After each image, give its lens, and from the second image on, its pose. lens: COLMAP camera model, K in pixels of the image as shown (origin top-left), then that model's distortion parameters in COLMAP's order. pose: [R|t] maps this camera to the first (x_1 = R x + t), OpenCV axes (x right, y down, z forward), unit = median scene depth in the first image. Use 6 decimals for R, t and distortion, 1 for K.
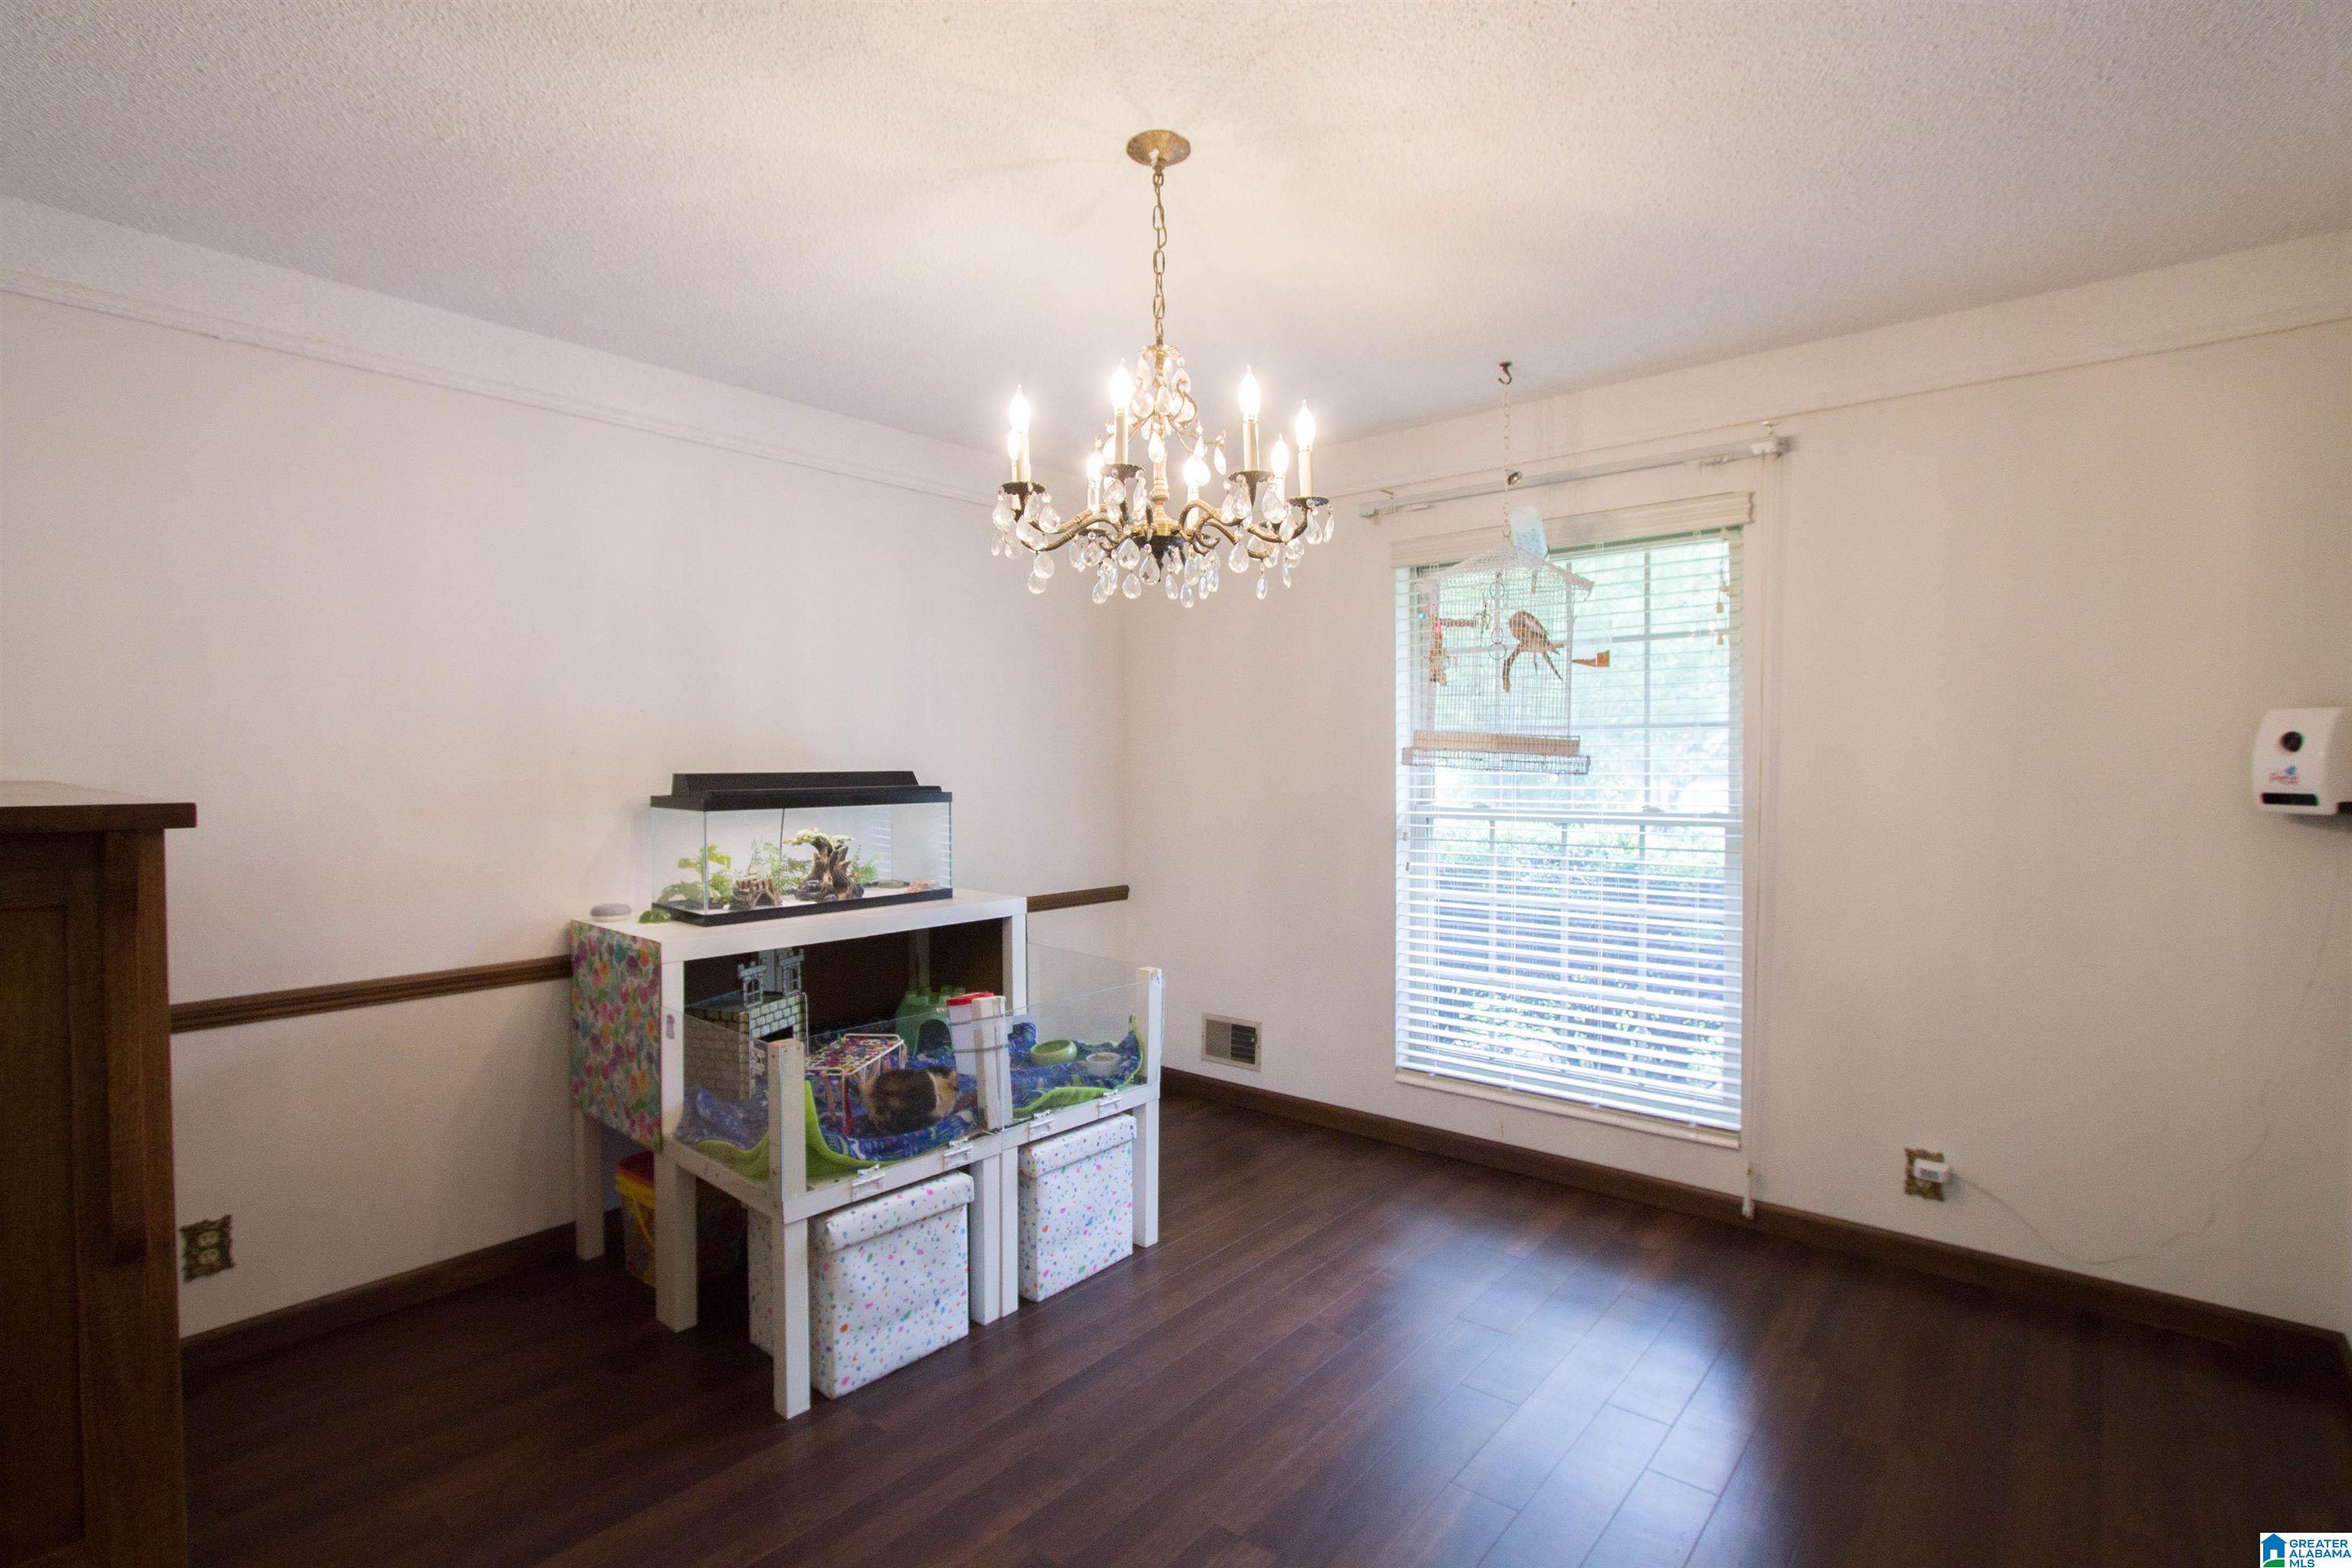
lens RADIAL K [[1111.0, 0, 1190.0], [0, 1111.0, 780.1], [0, 0, 1]] dist [-0.030621, 0.009143]
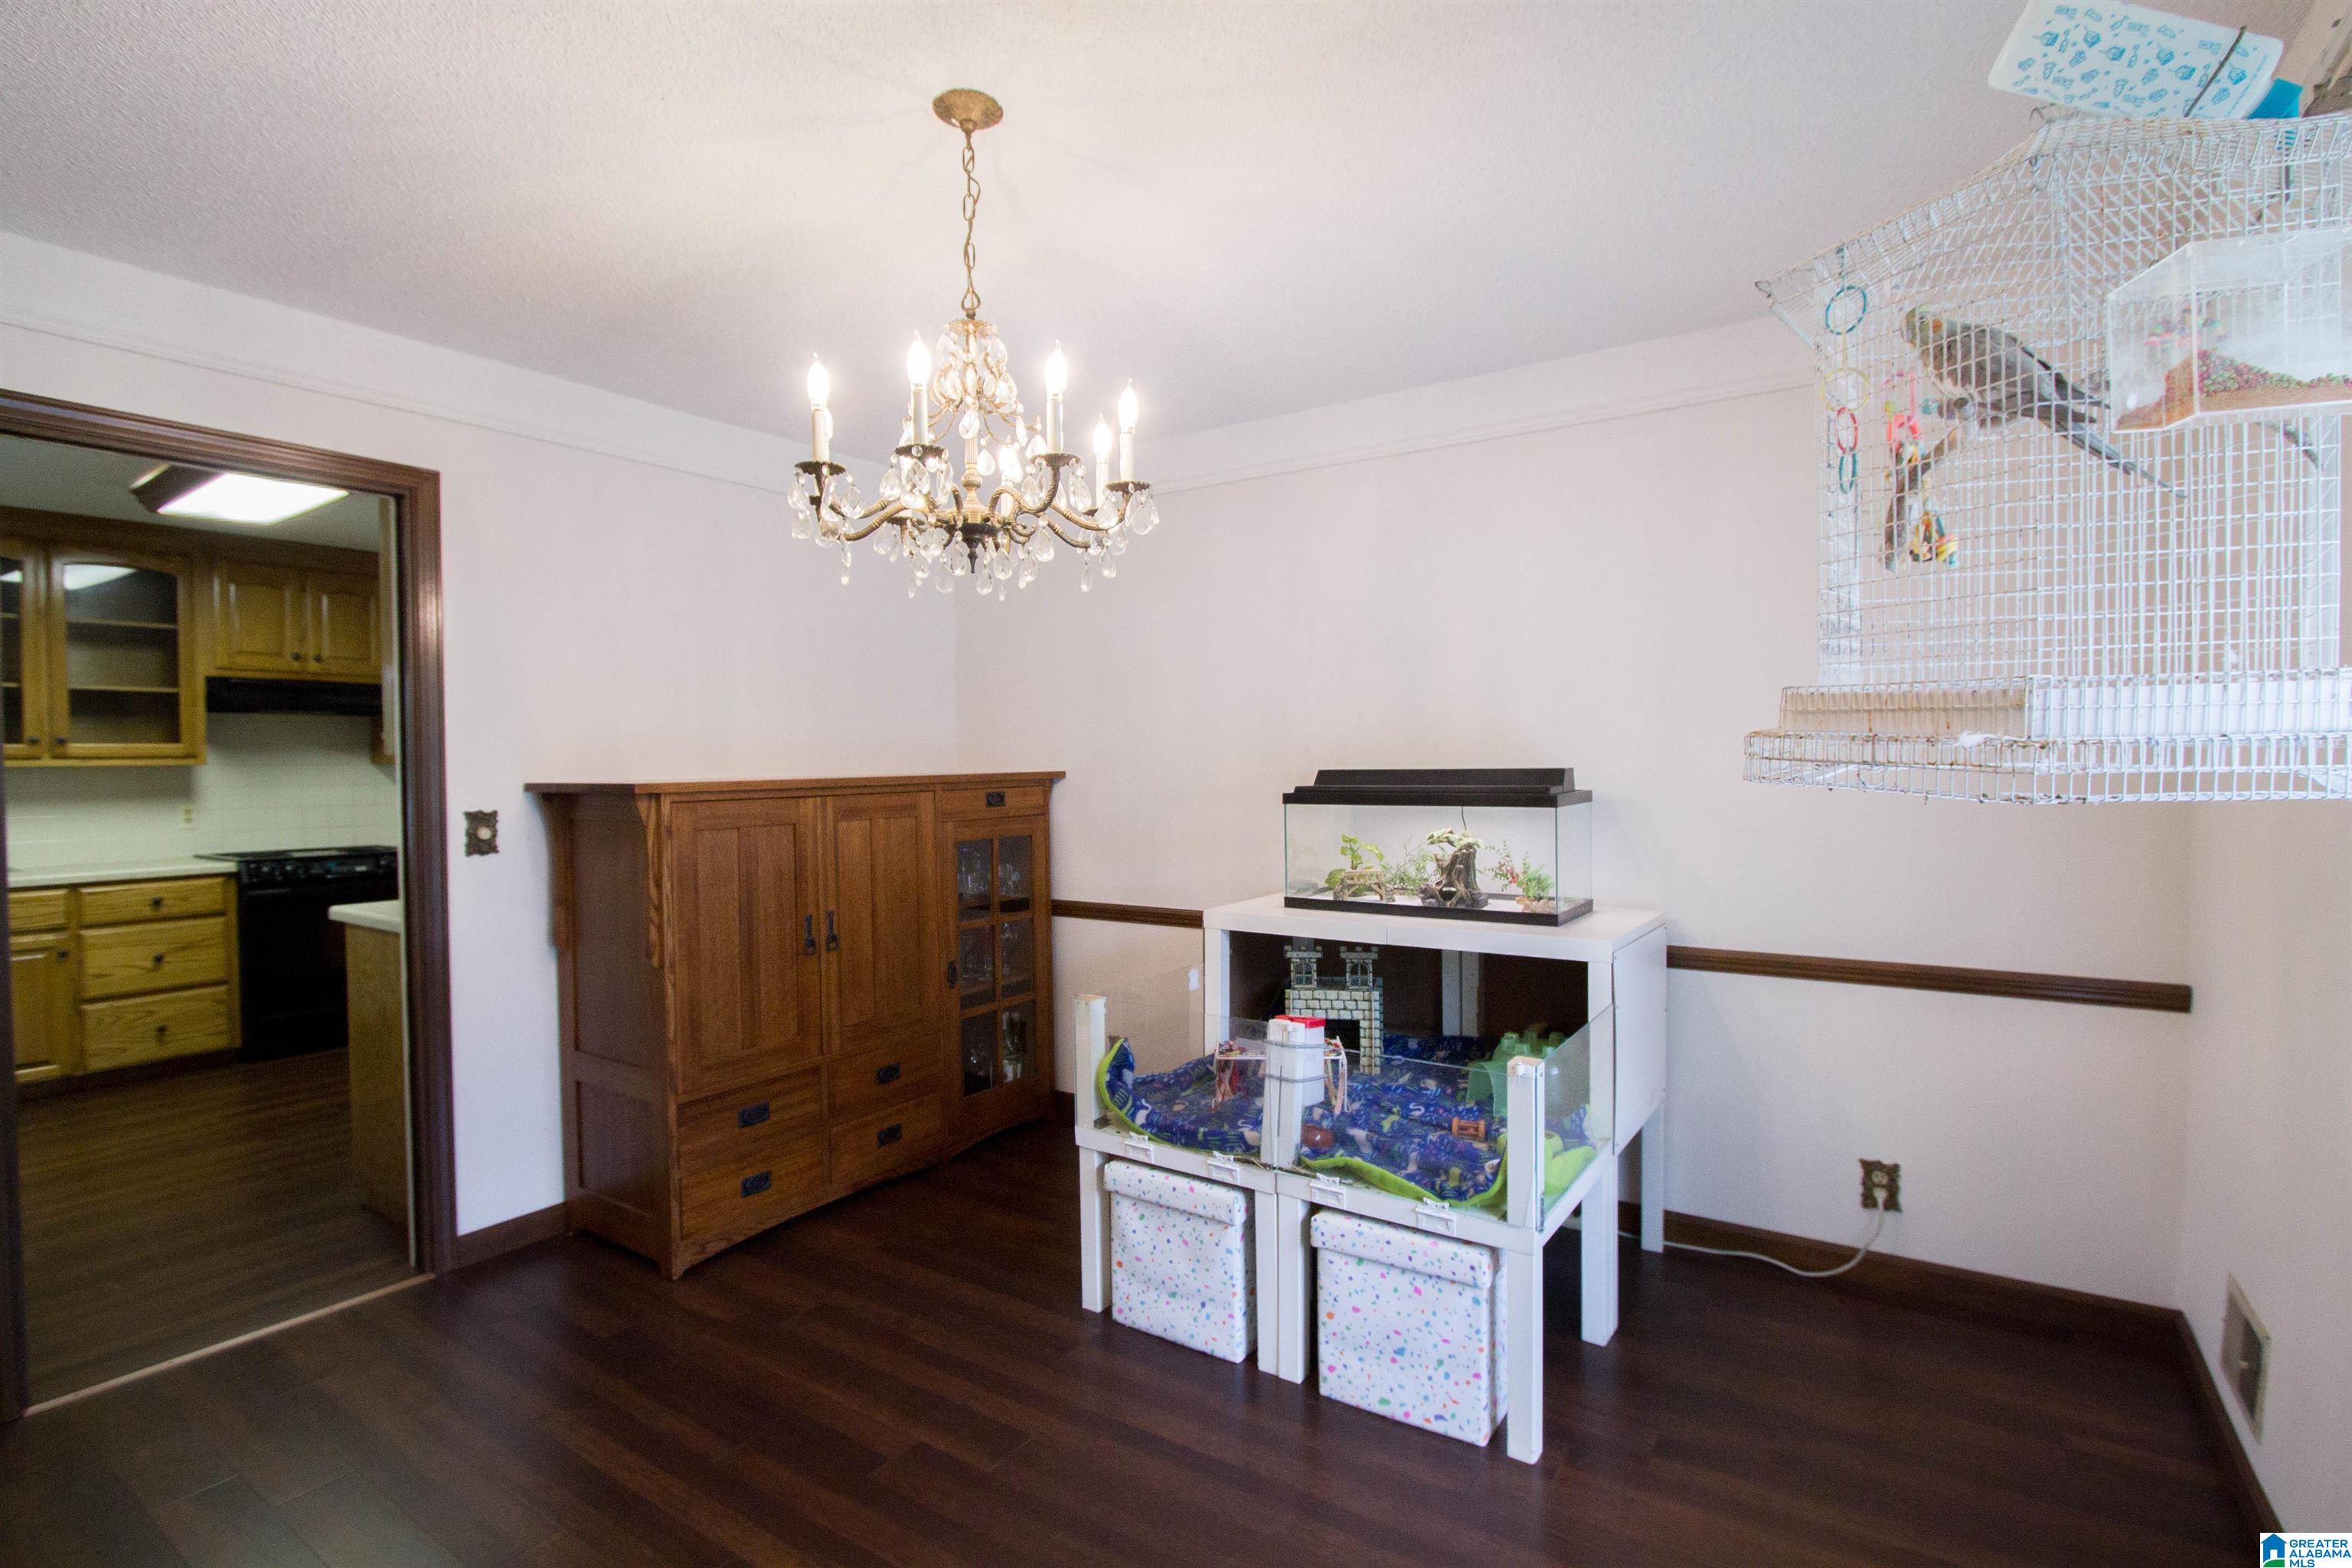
lens RADIAL K [[1111.0, 0, 1190.0], [0, 1111.0, 780.1], [0, 0, 1]] dist [-0.030621, 0.009143]
pose [[0.107344, 0.016315, -0.994088, 0.670869], [-0.006789, 0.999854, 0.015676, -0.013234], [0.994199, 0.005066, 0.107439, 0.785061]]
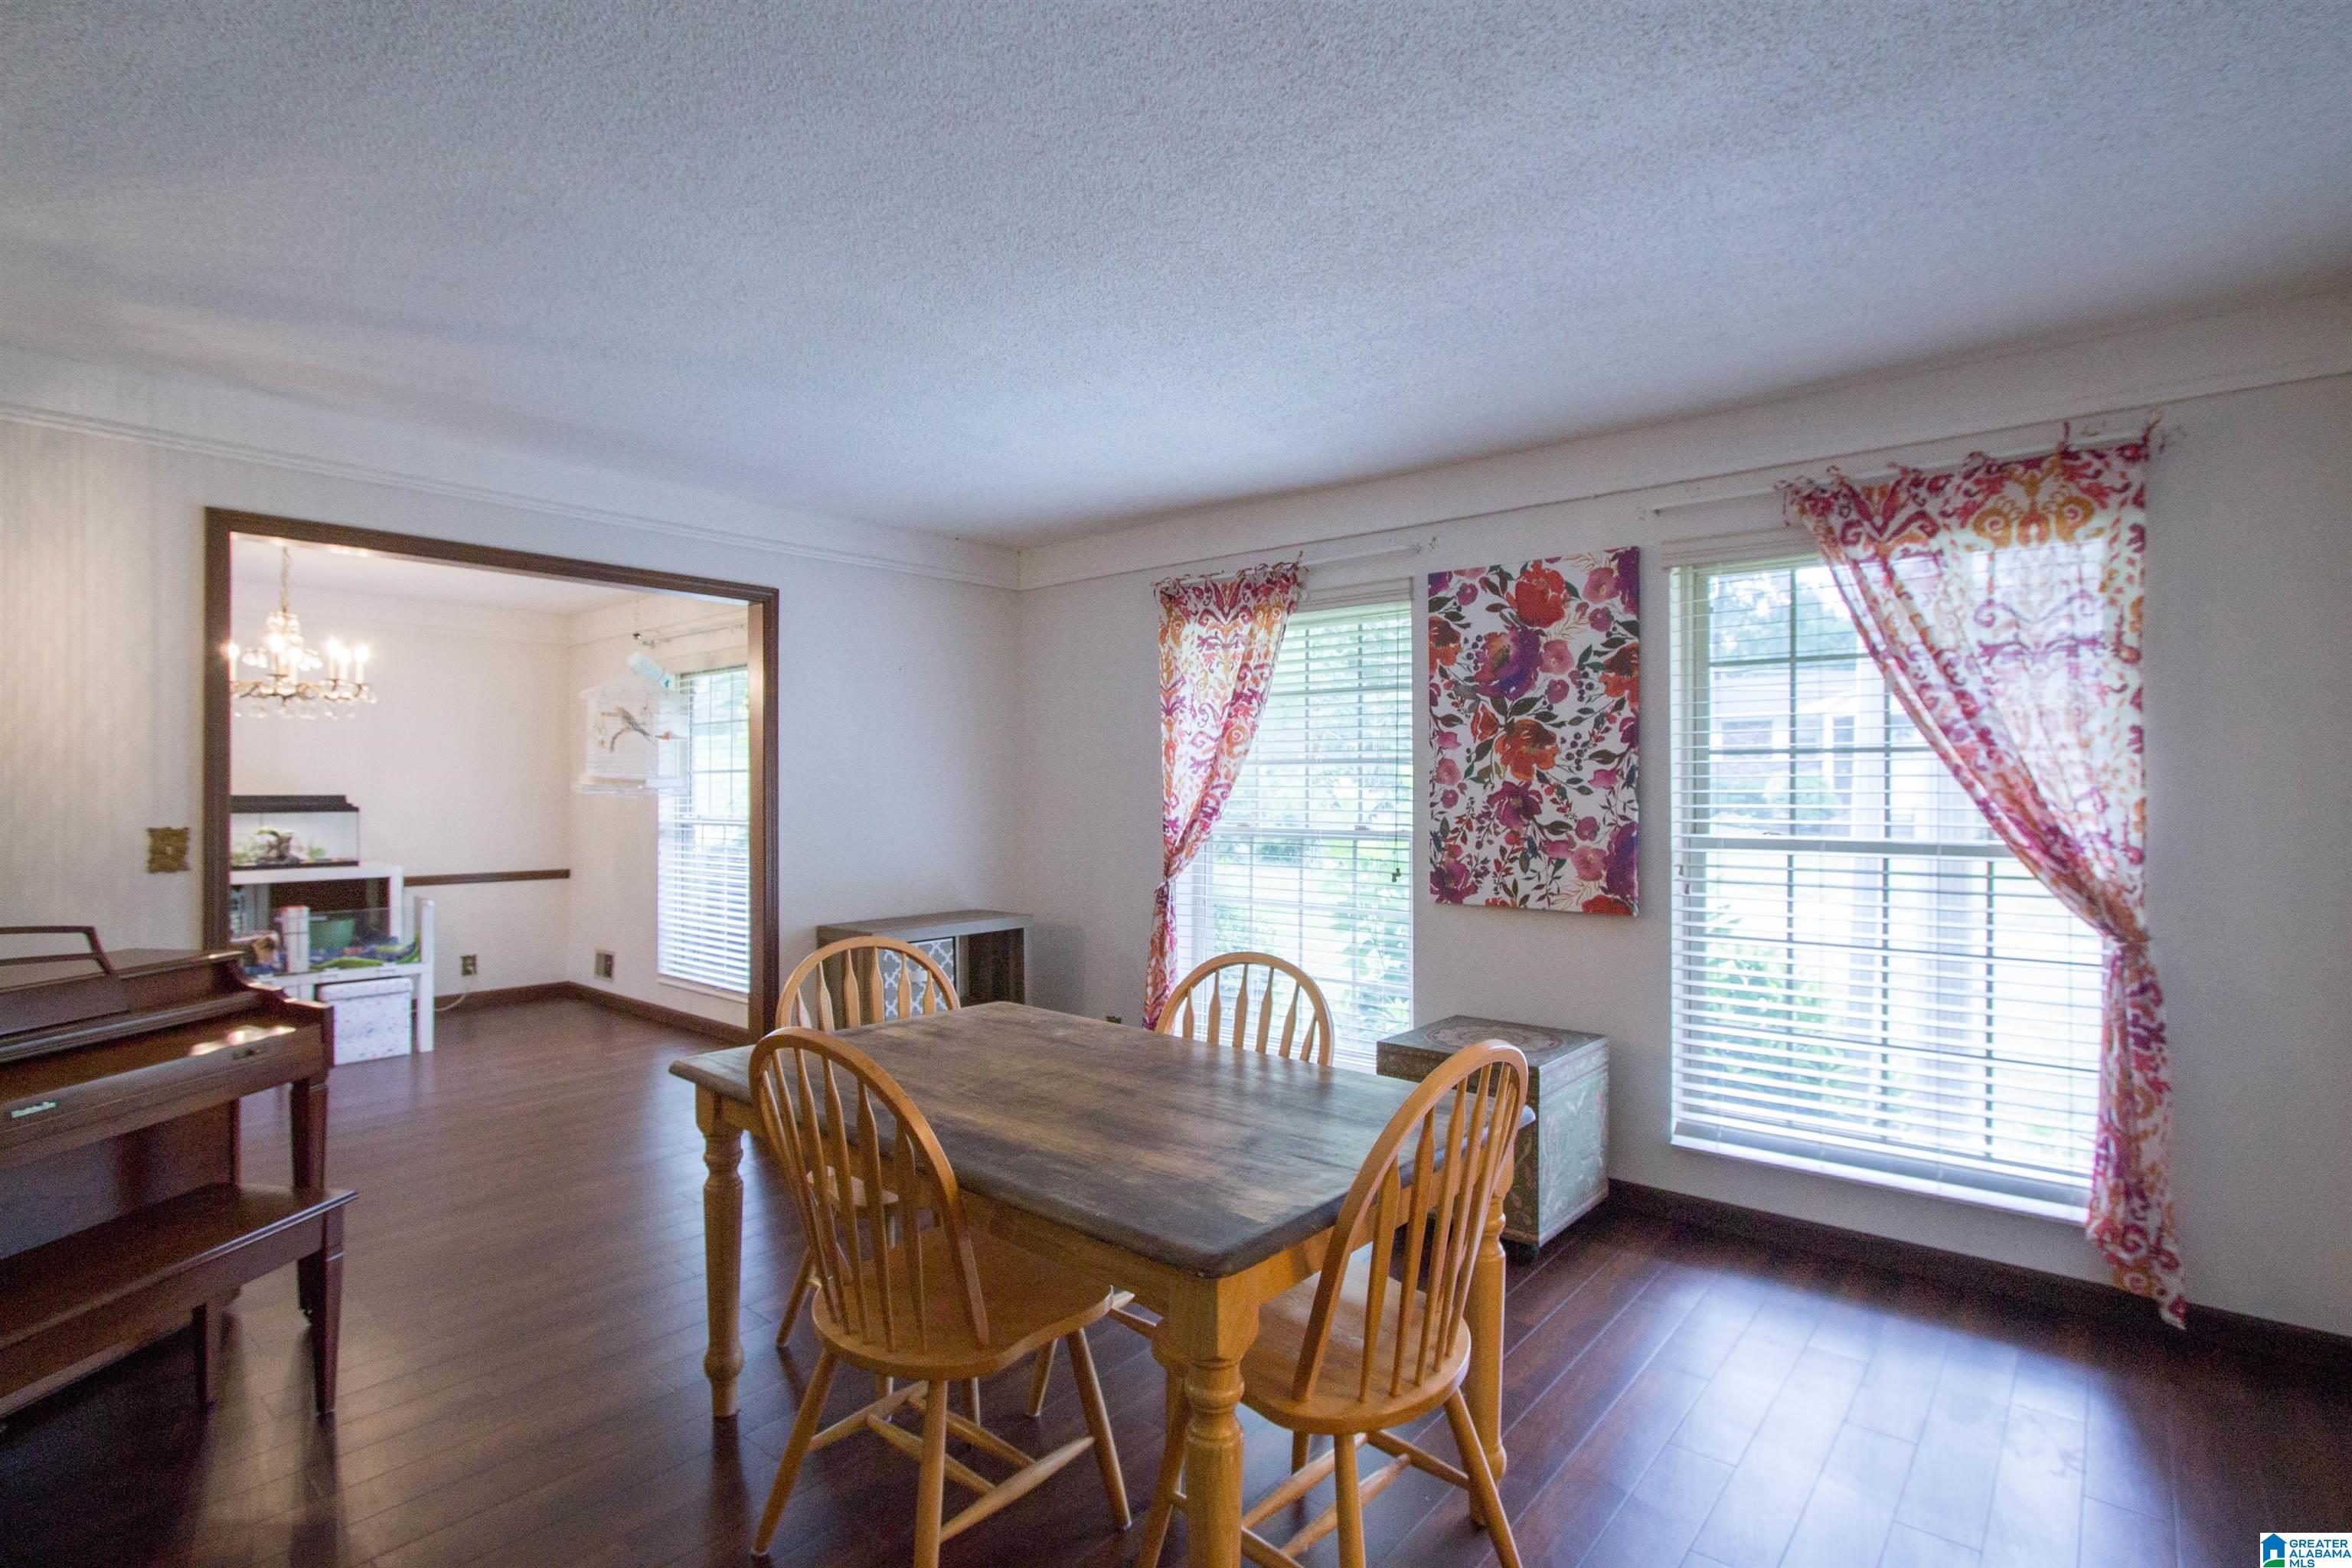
lens RADIAL K [[1111.0, 0, 1190.0], [0, 1111.0, 780.1], [0, 0, 1]] dist [-0.030621, 0.009143]
pose [[0.999989, 0.000339, -0.004736, 1.367535], [-0.000468, 0.999628, -0.027264, 0.018148], [0.004725, 0.027266, 0.999617, -0.917817]]
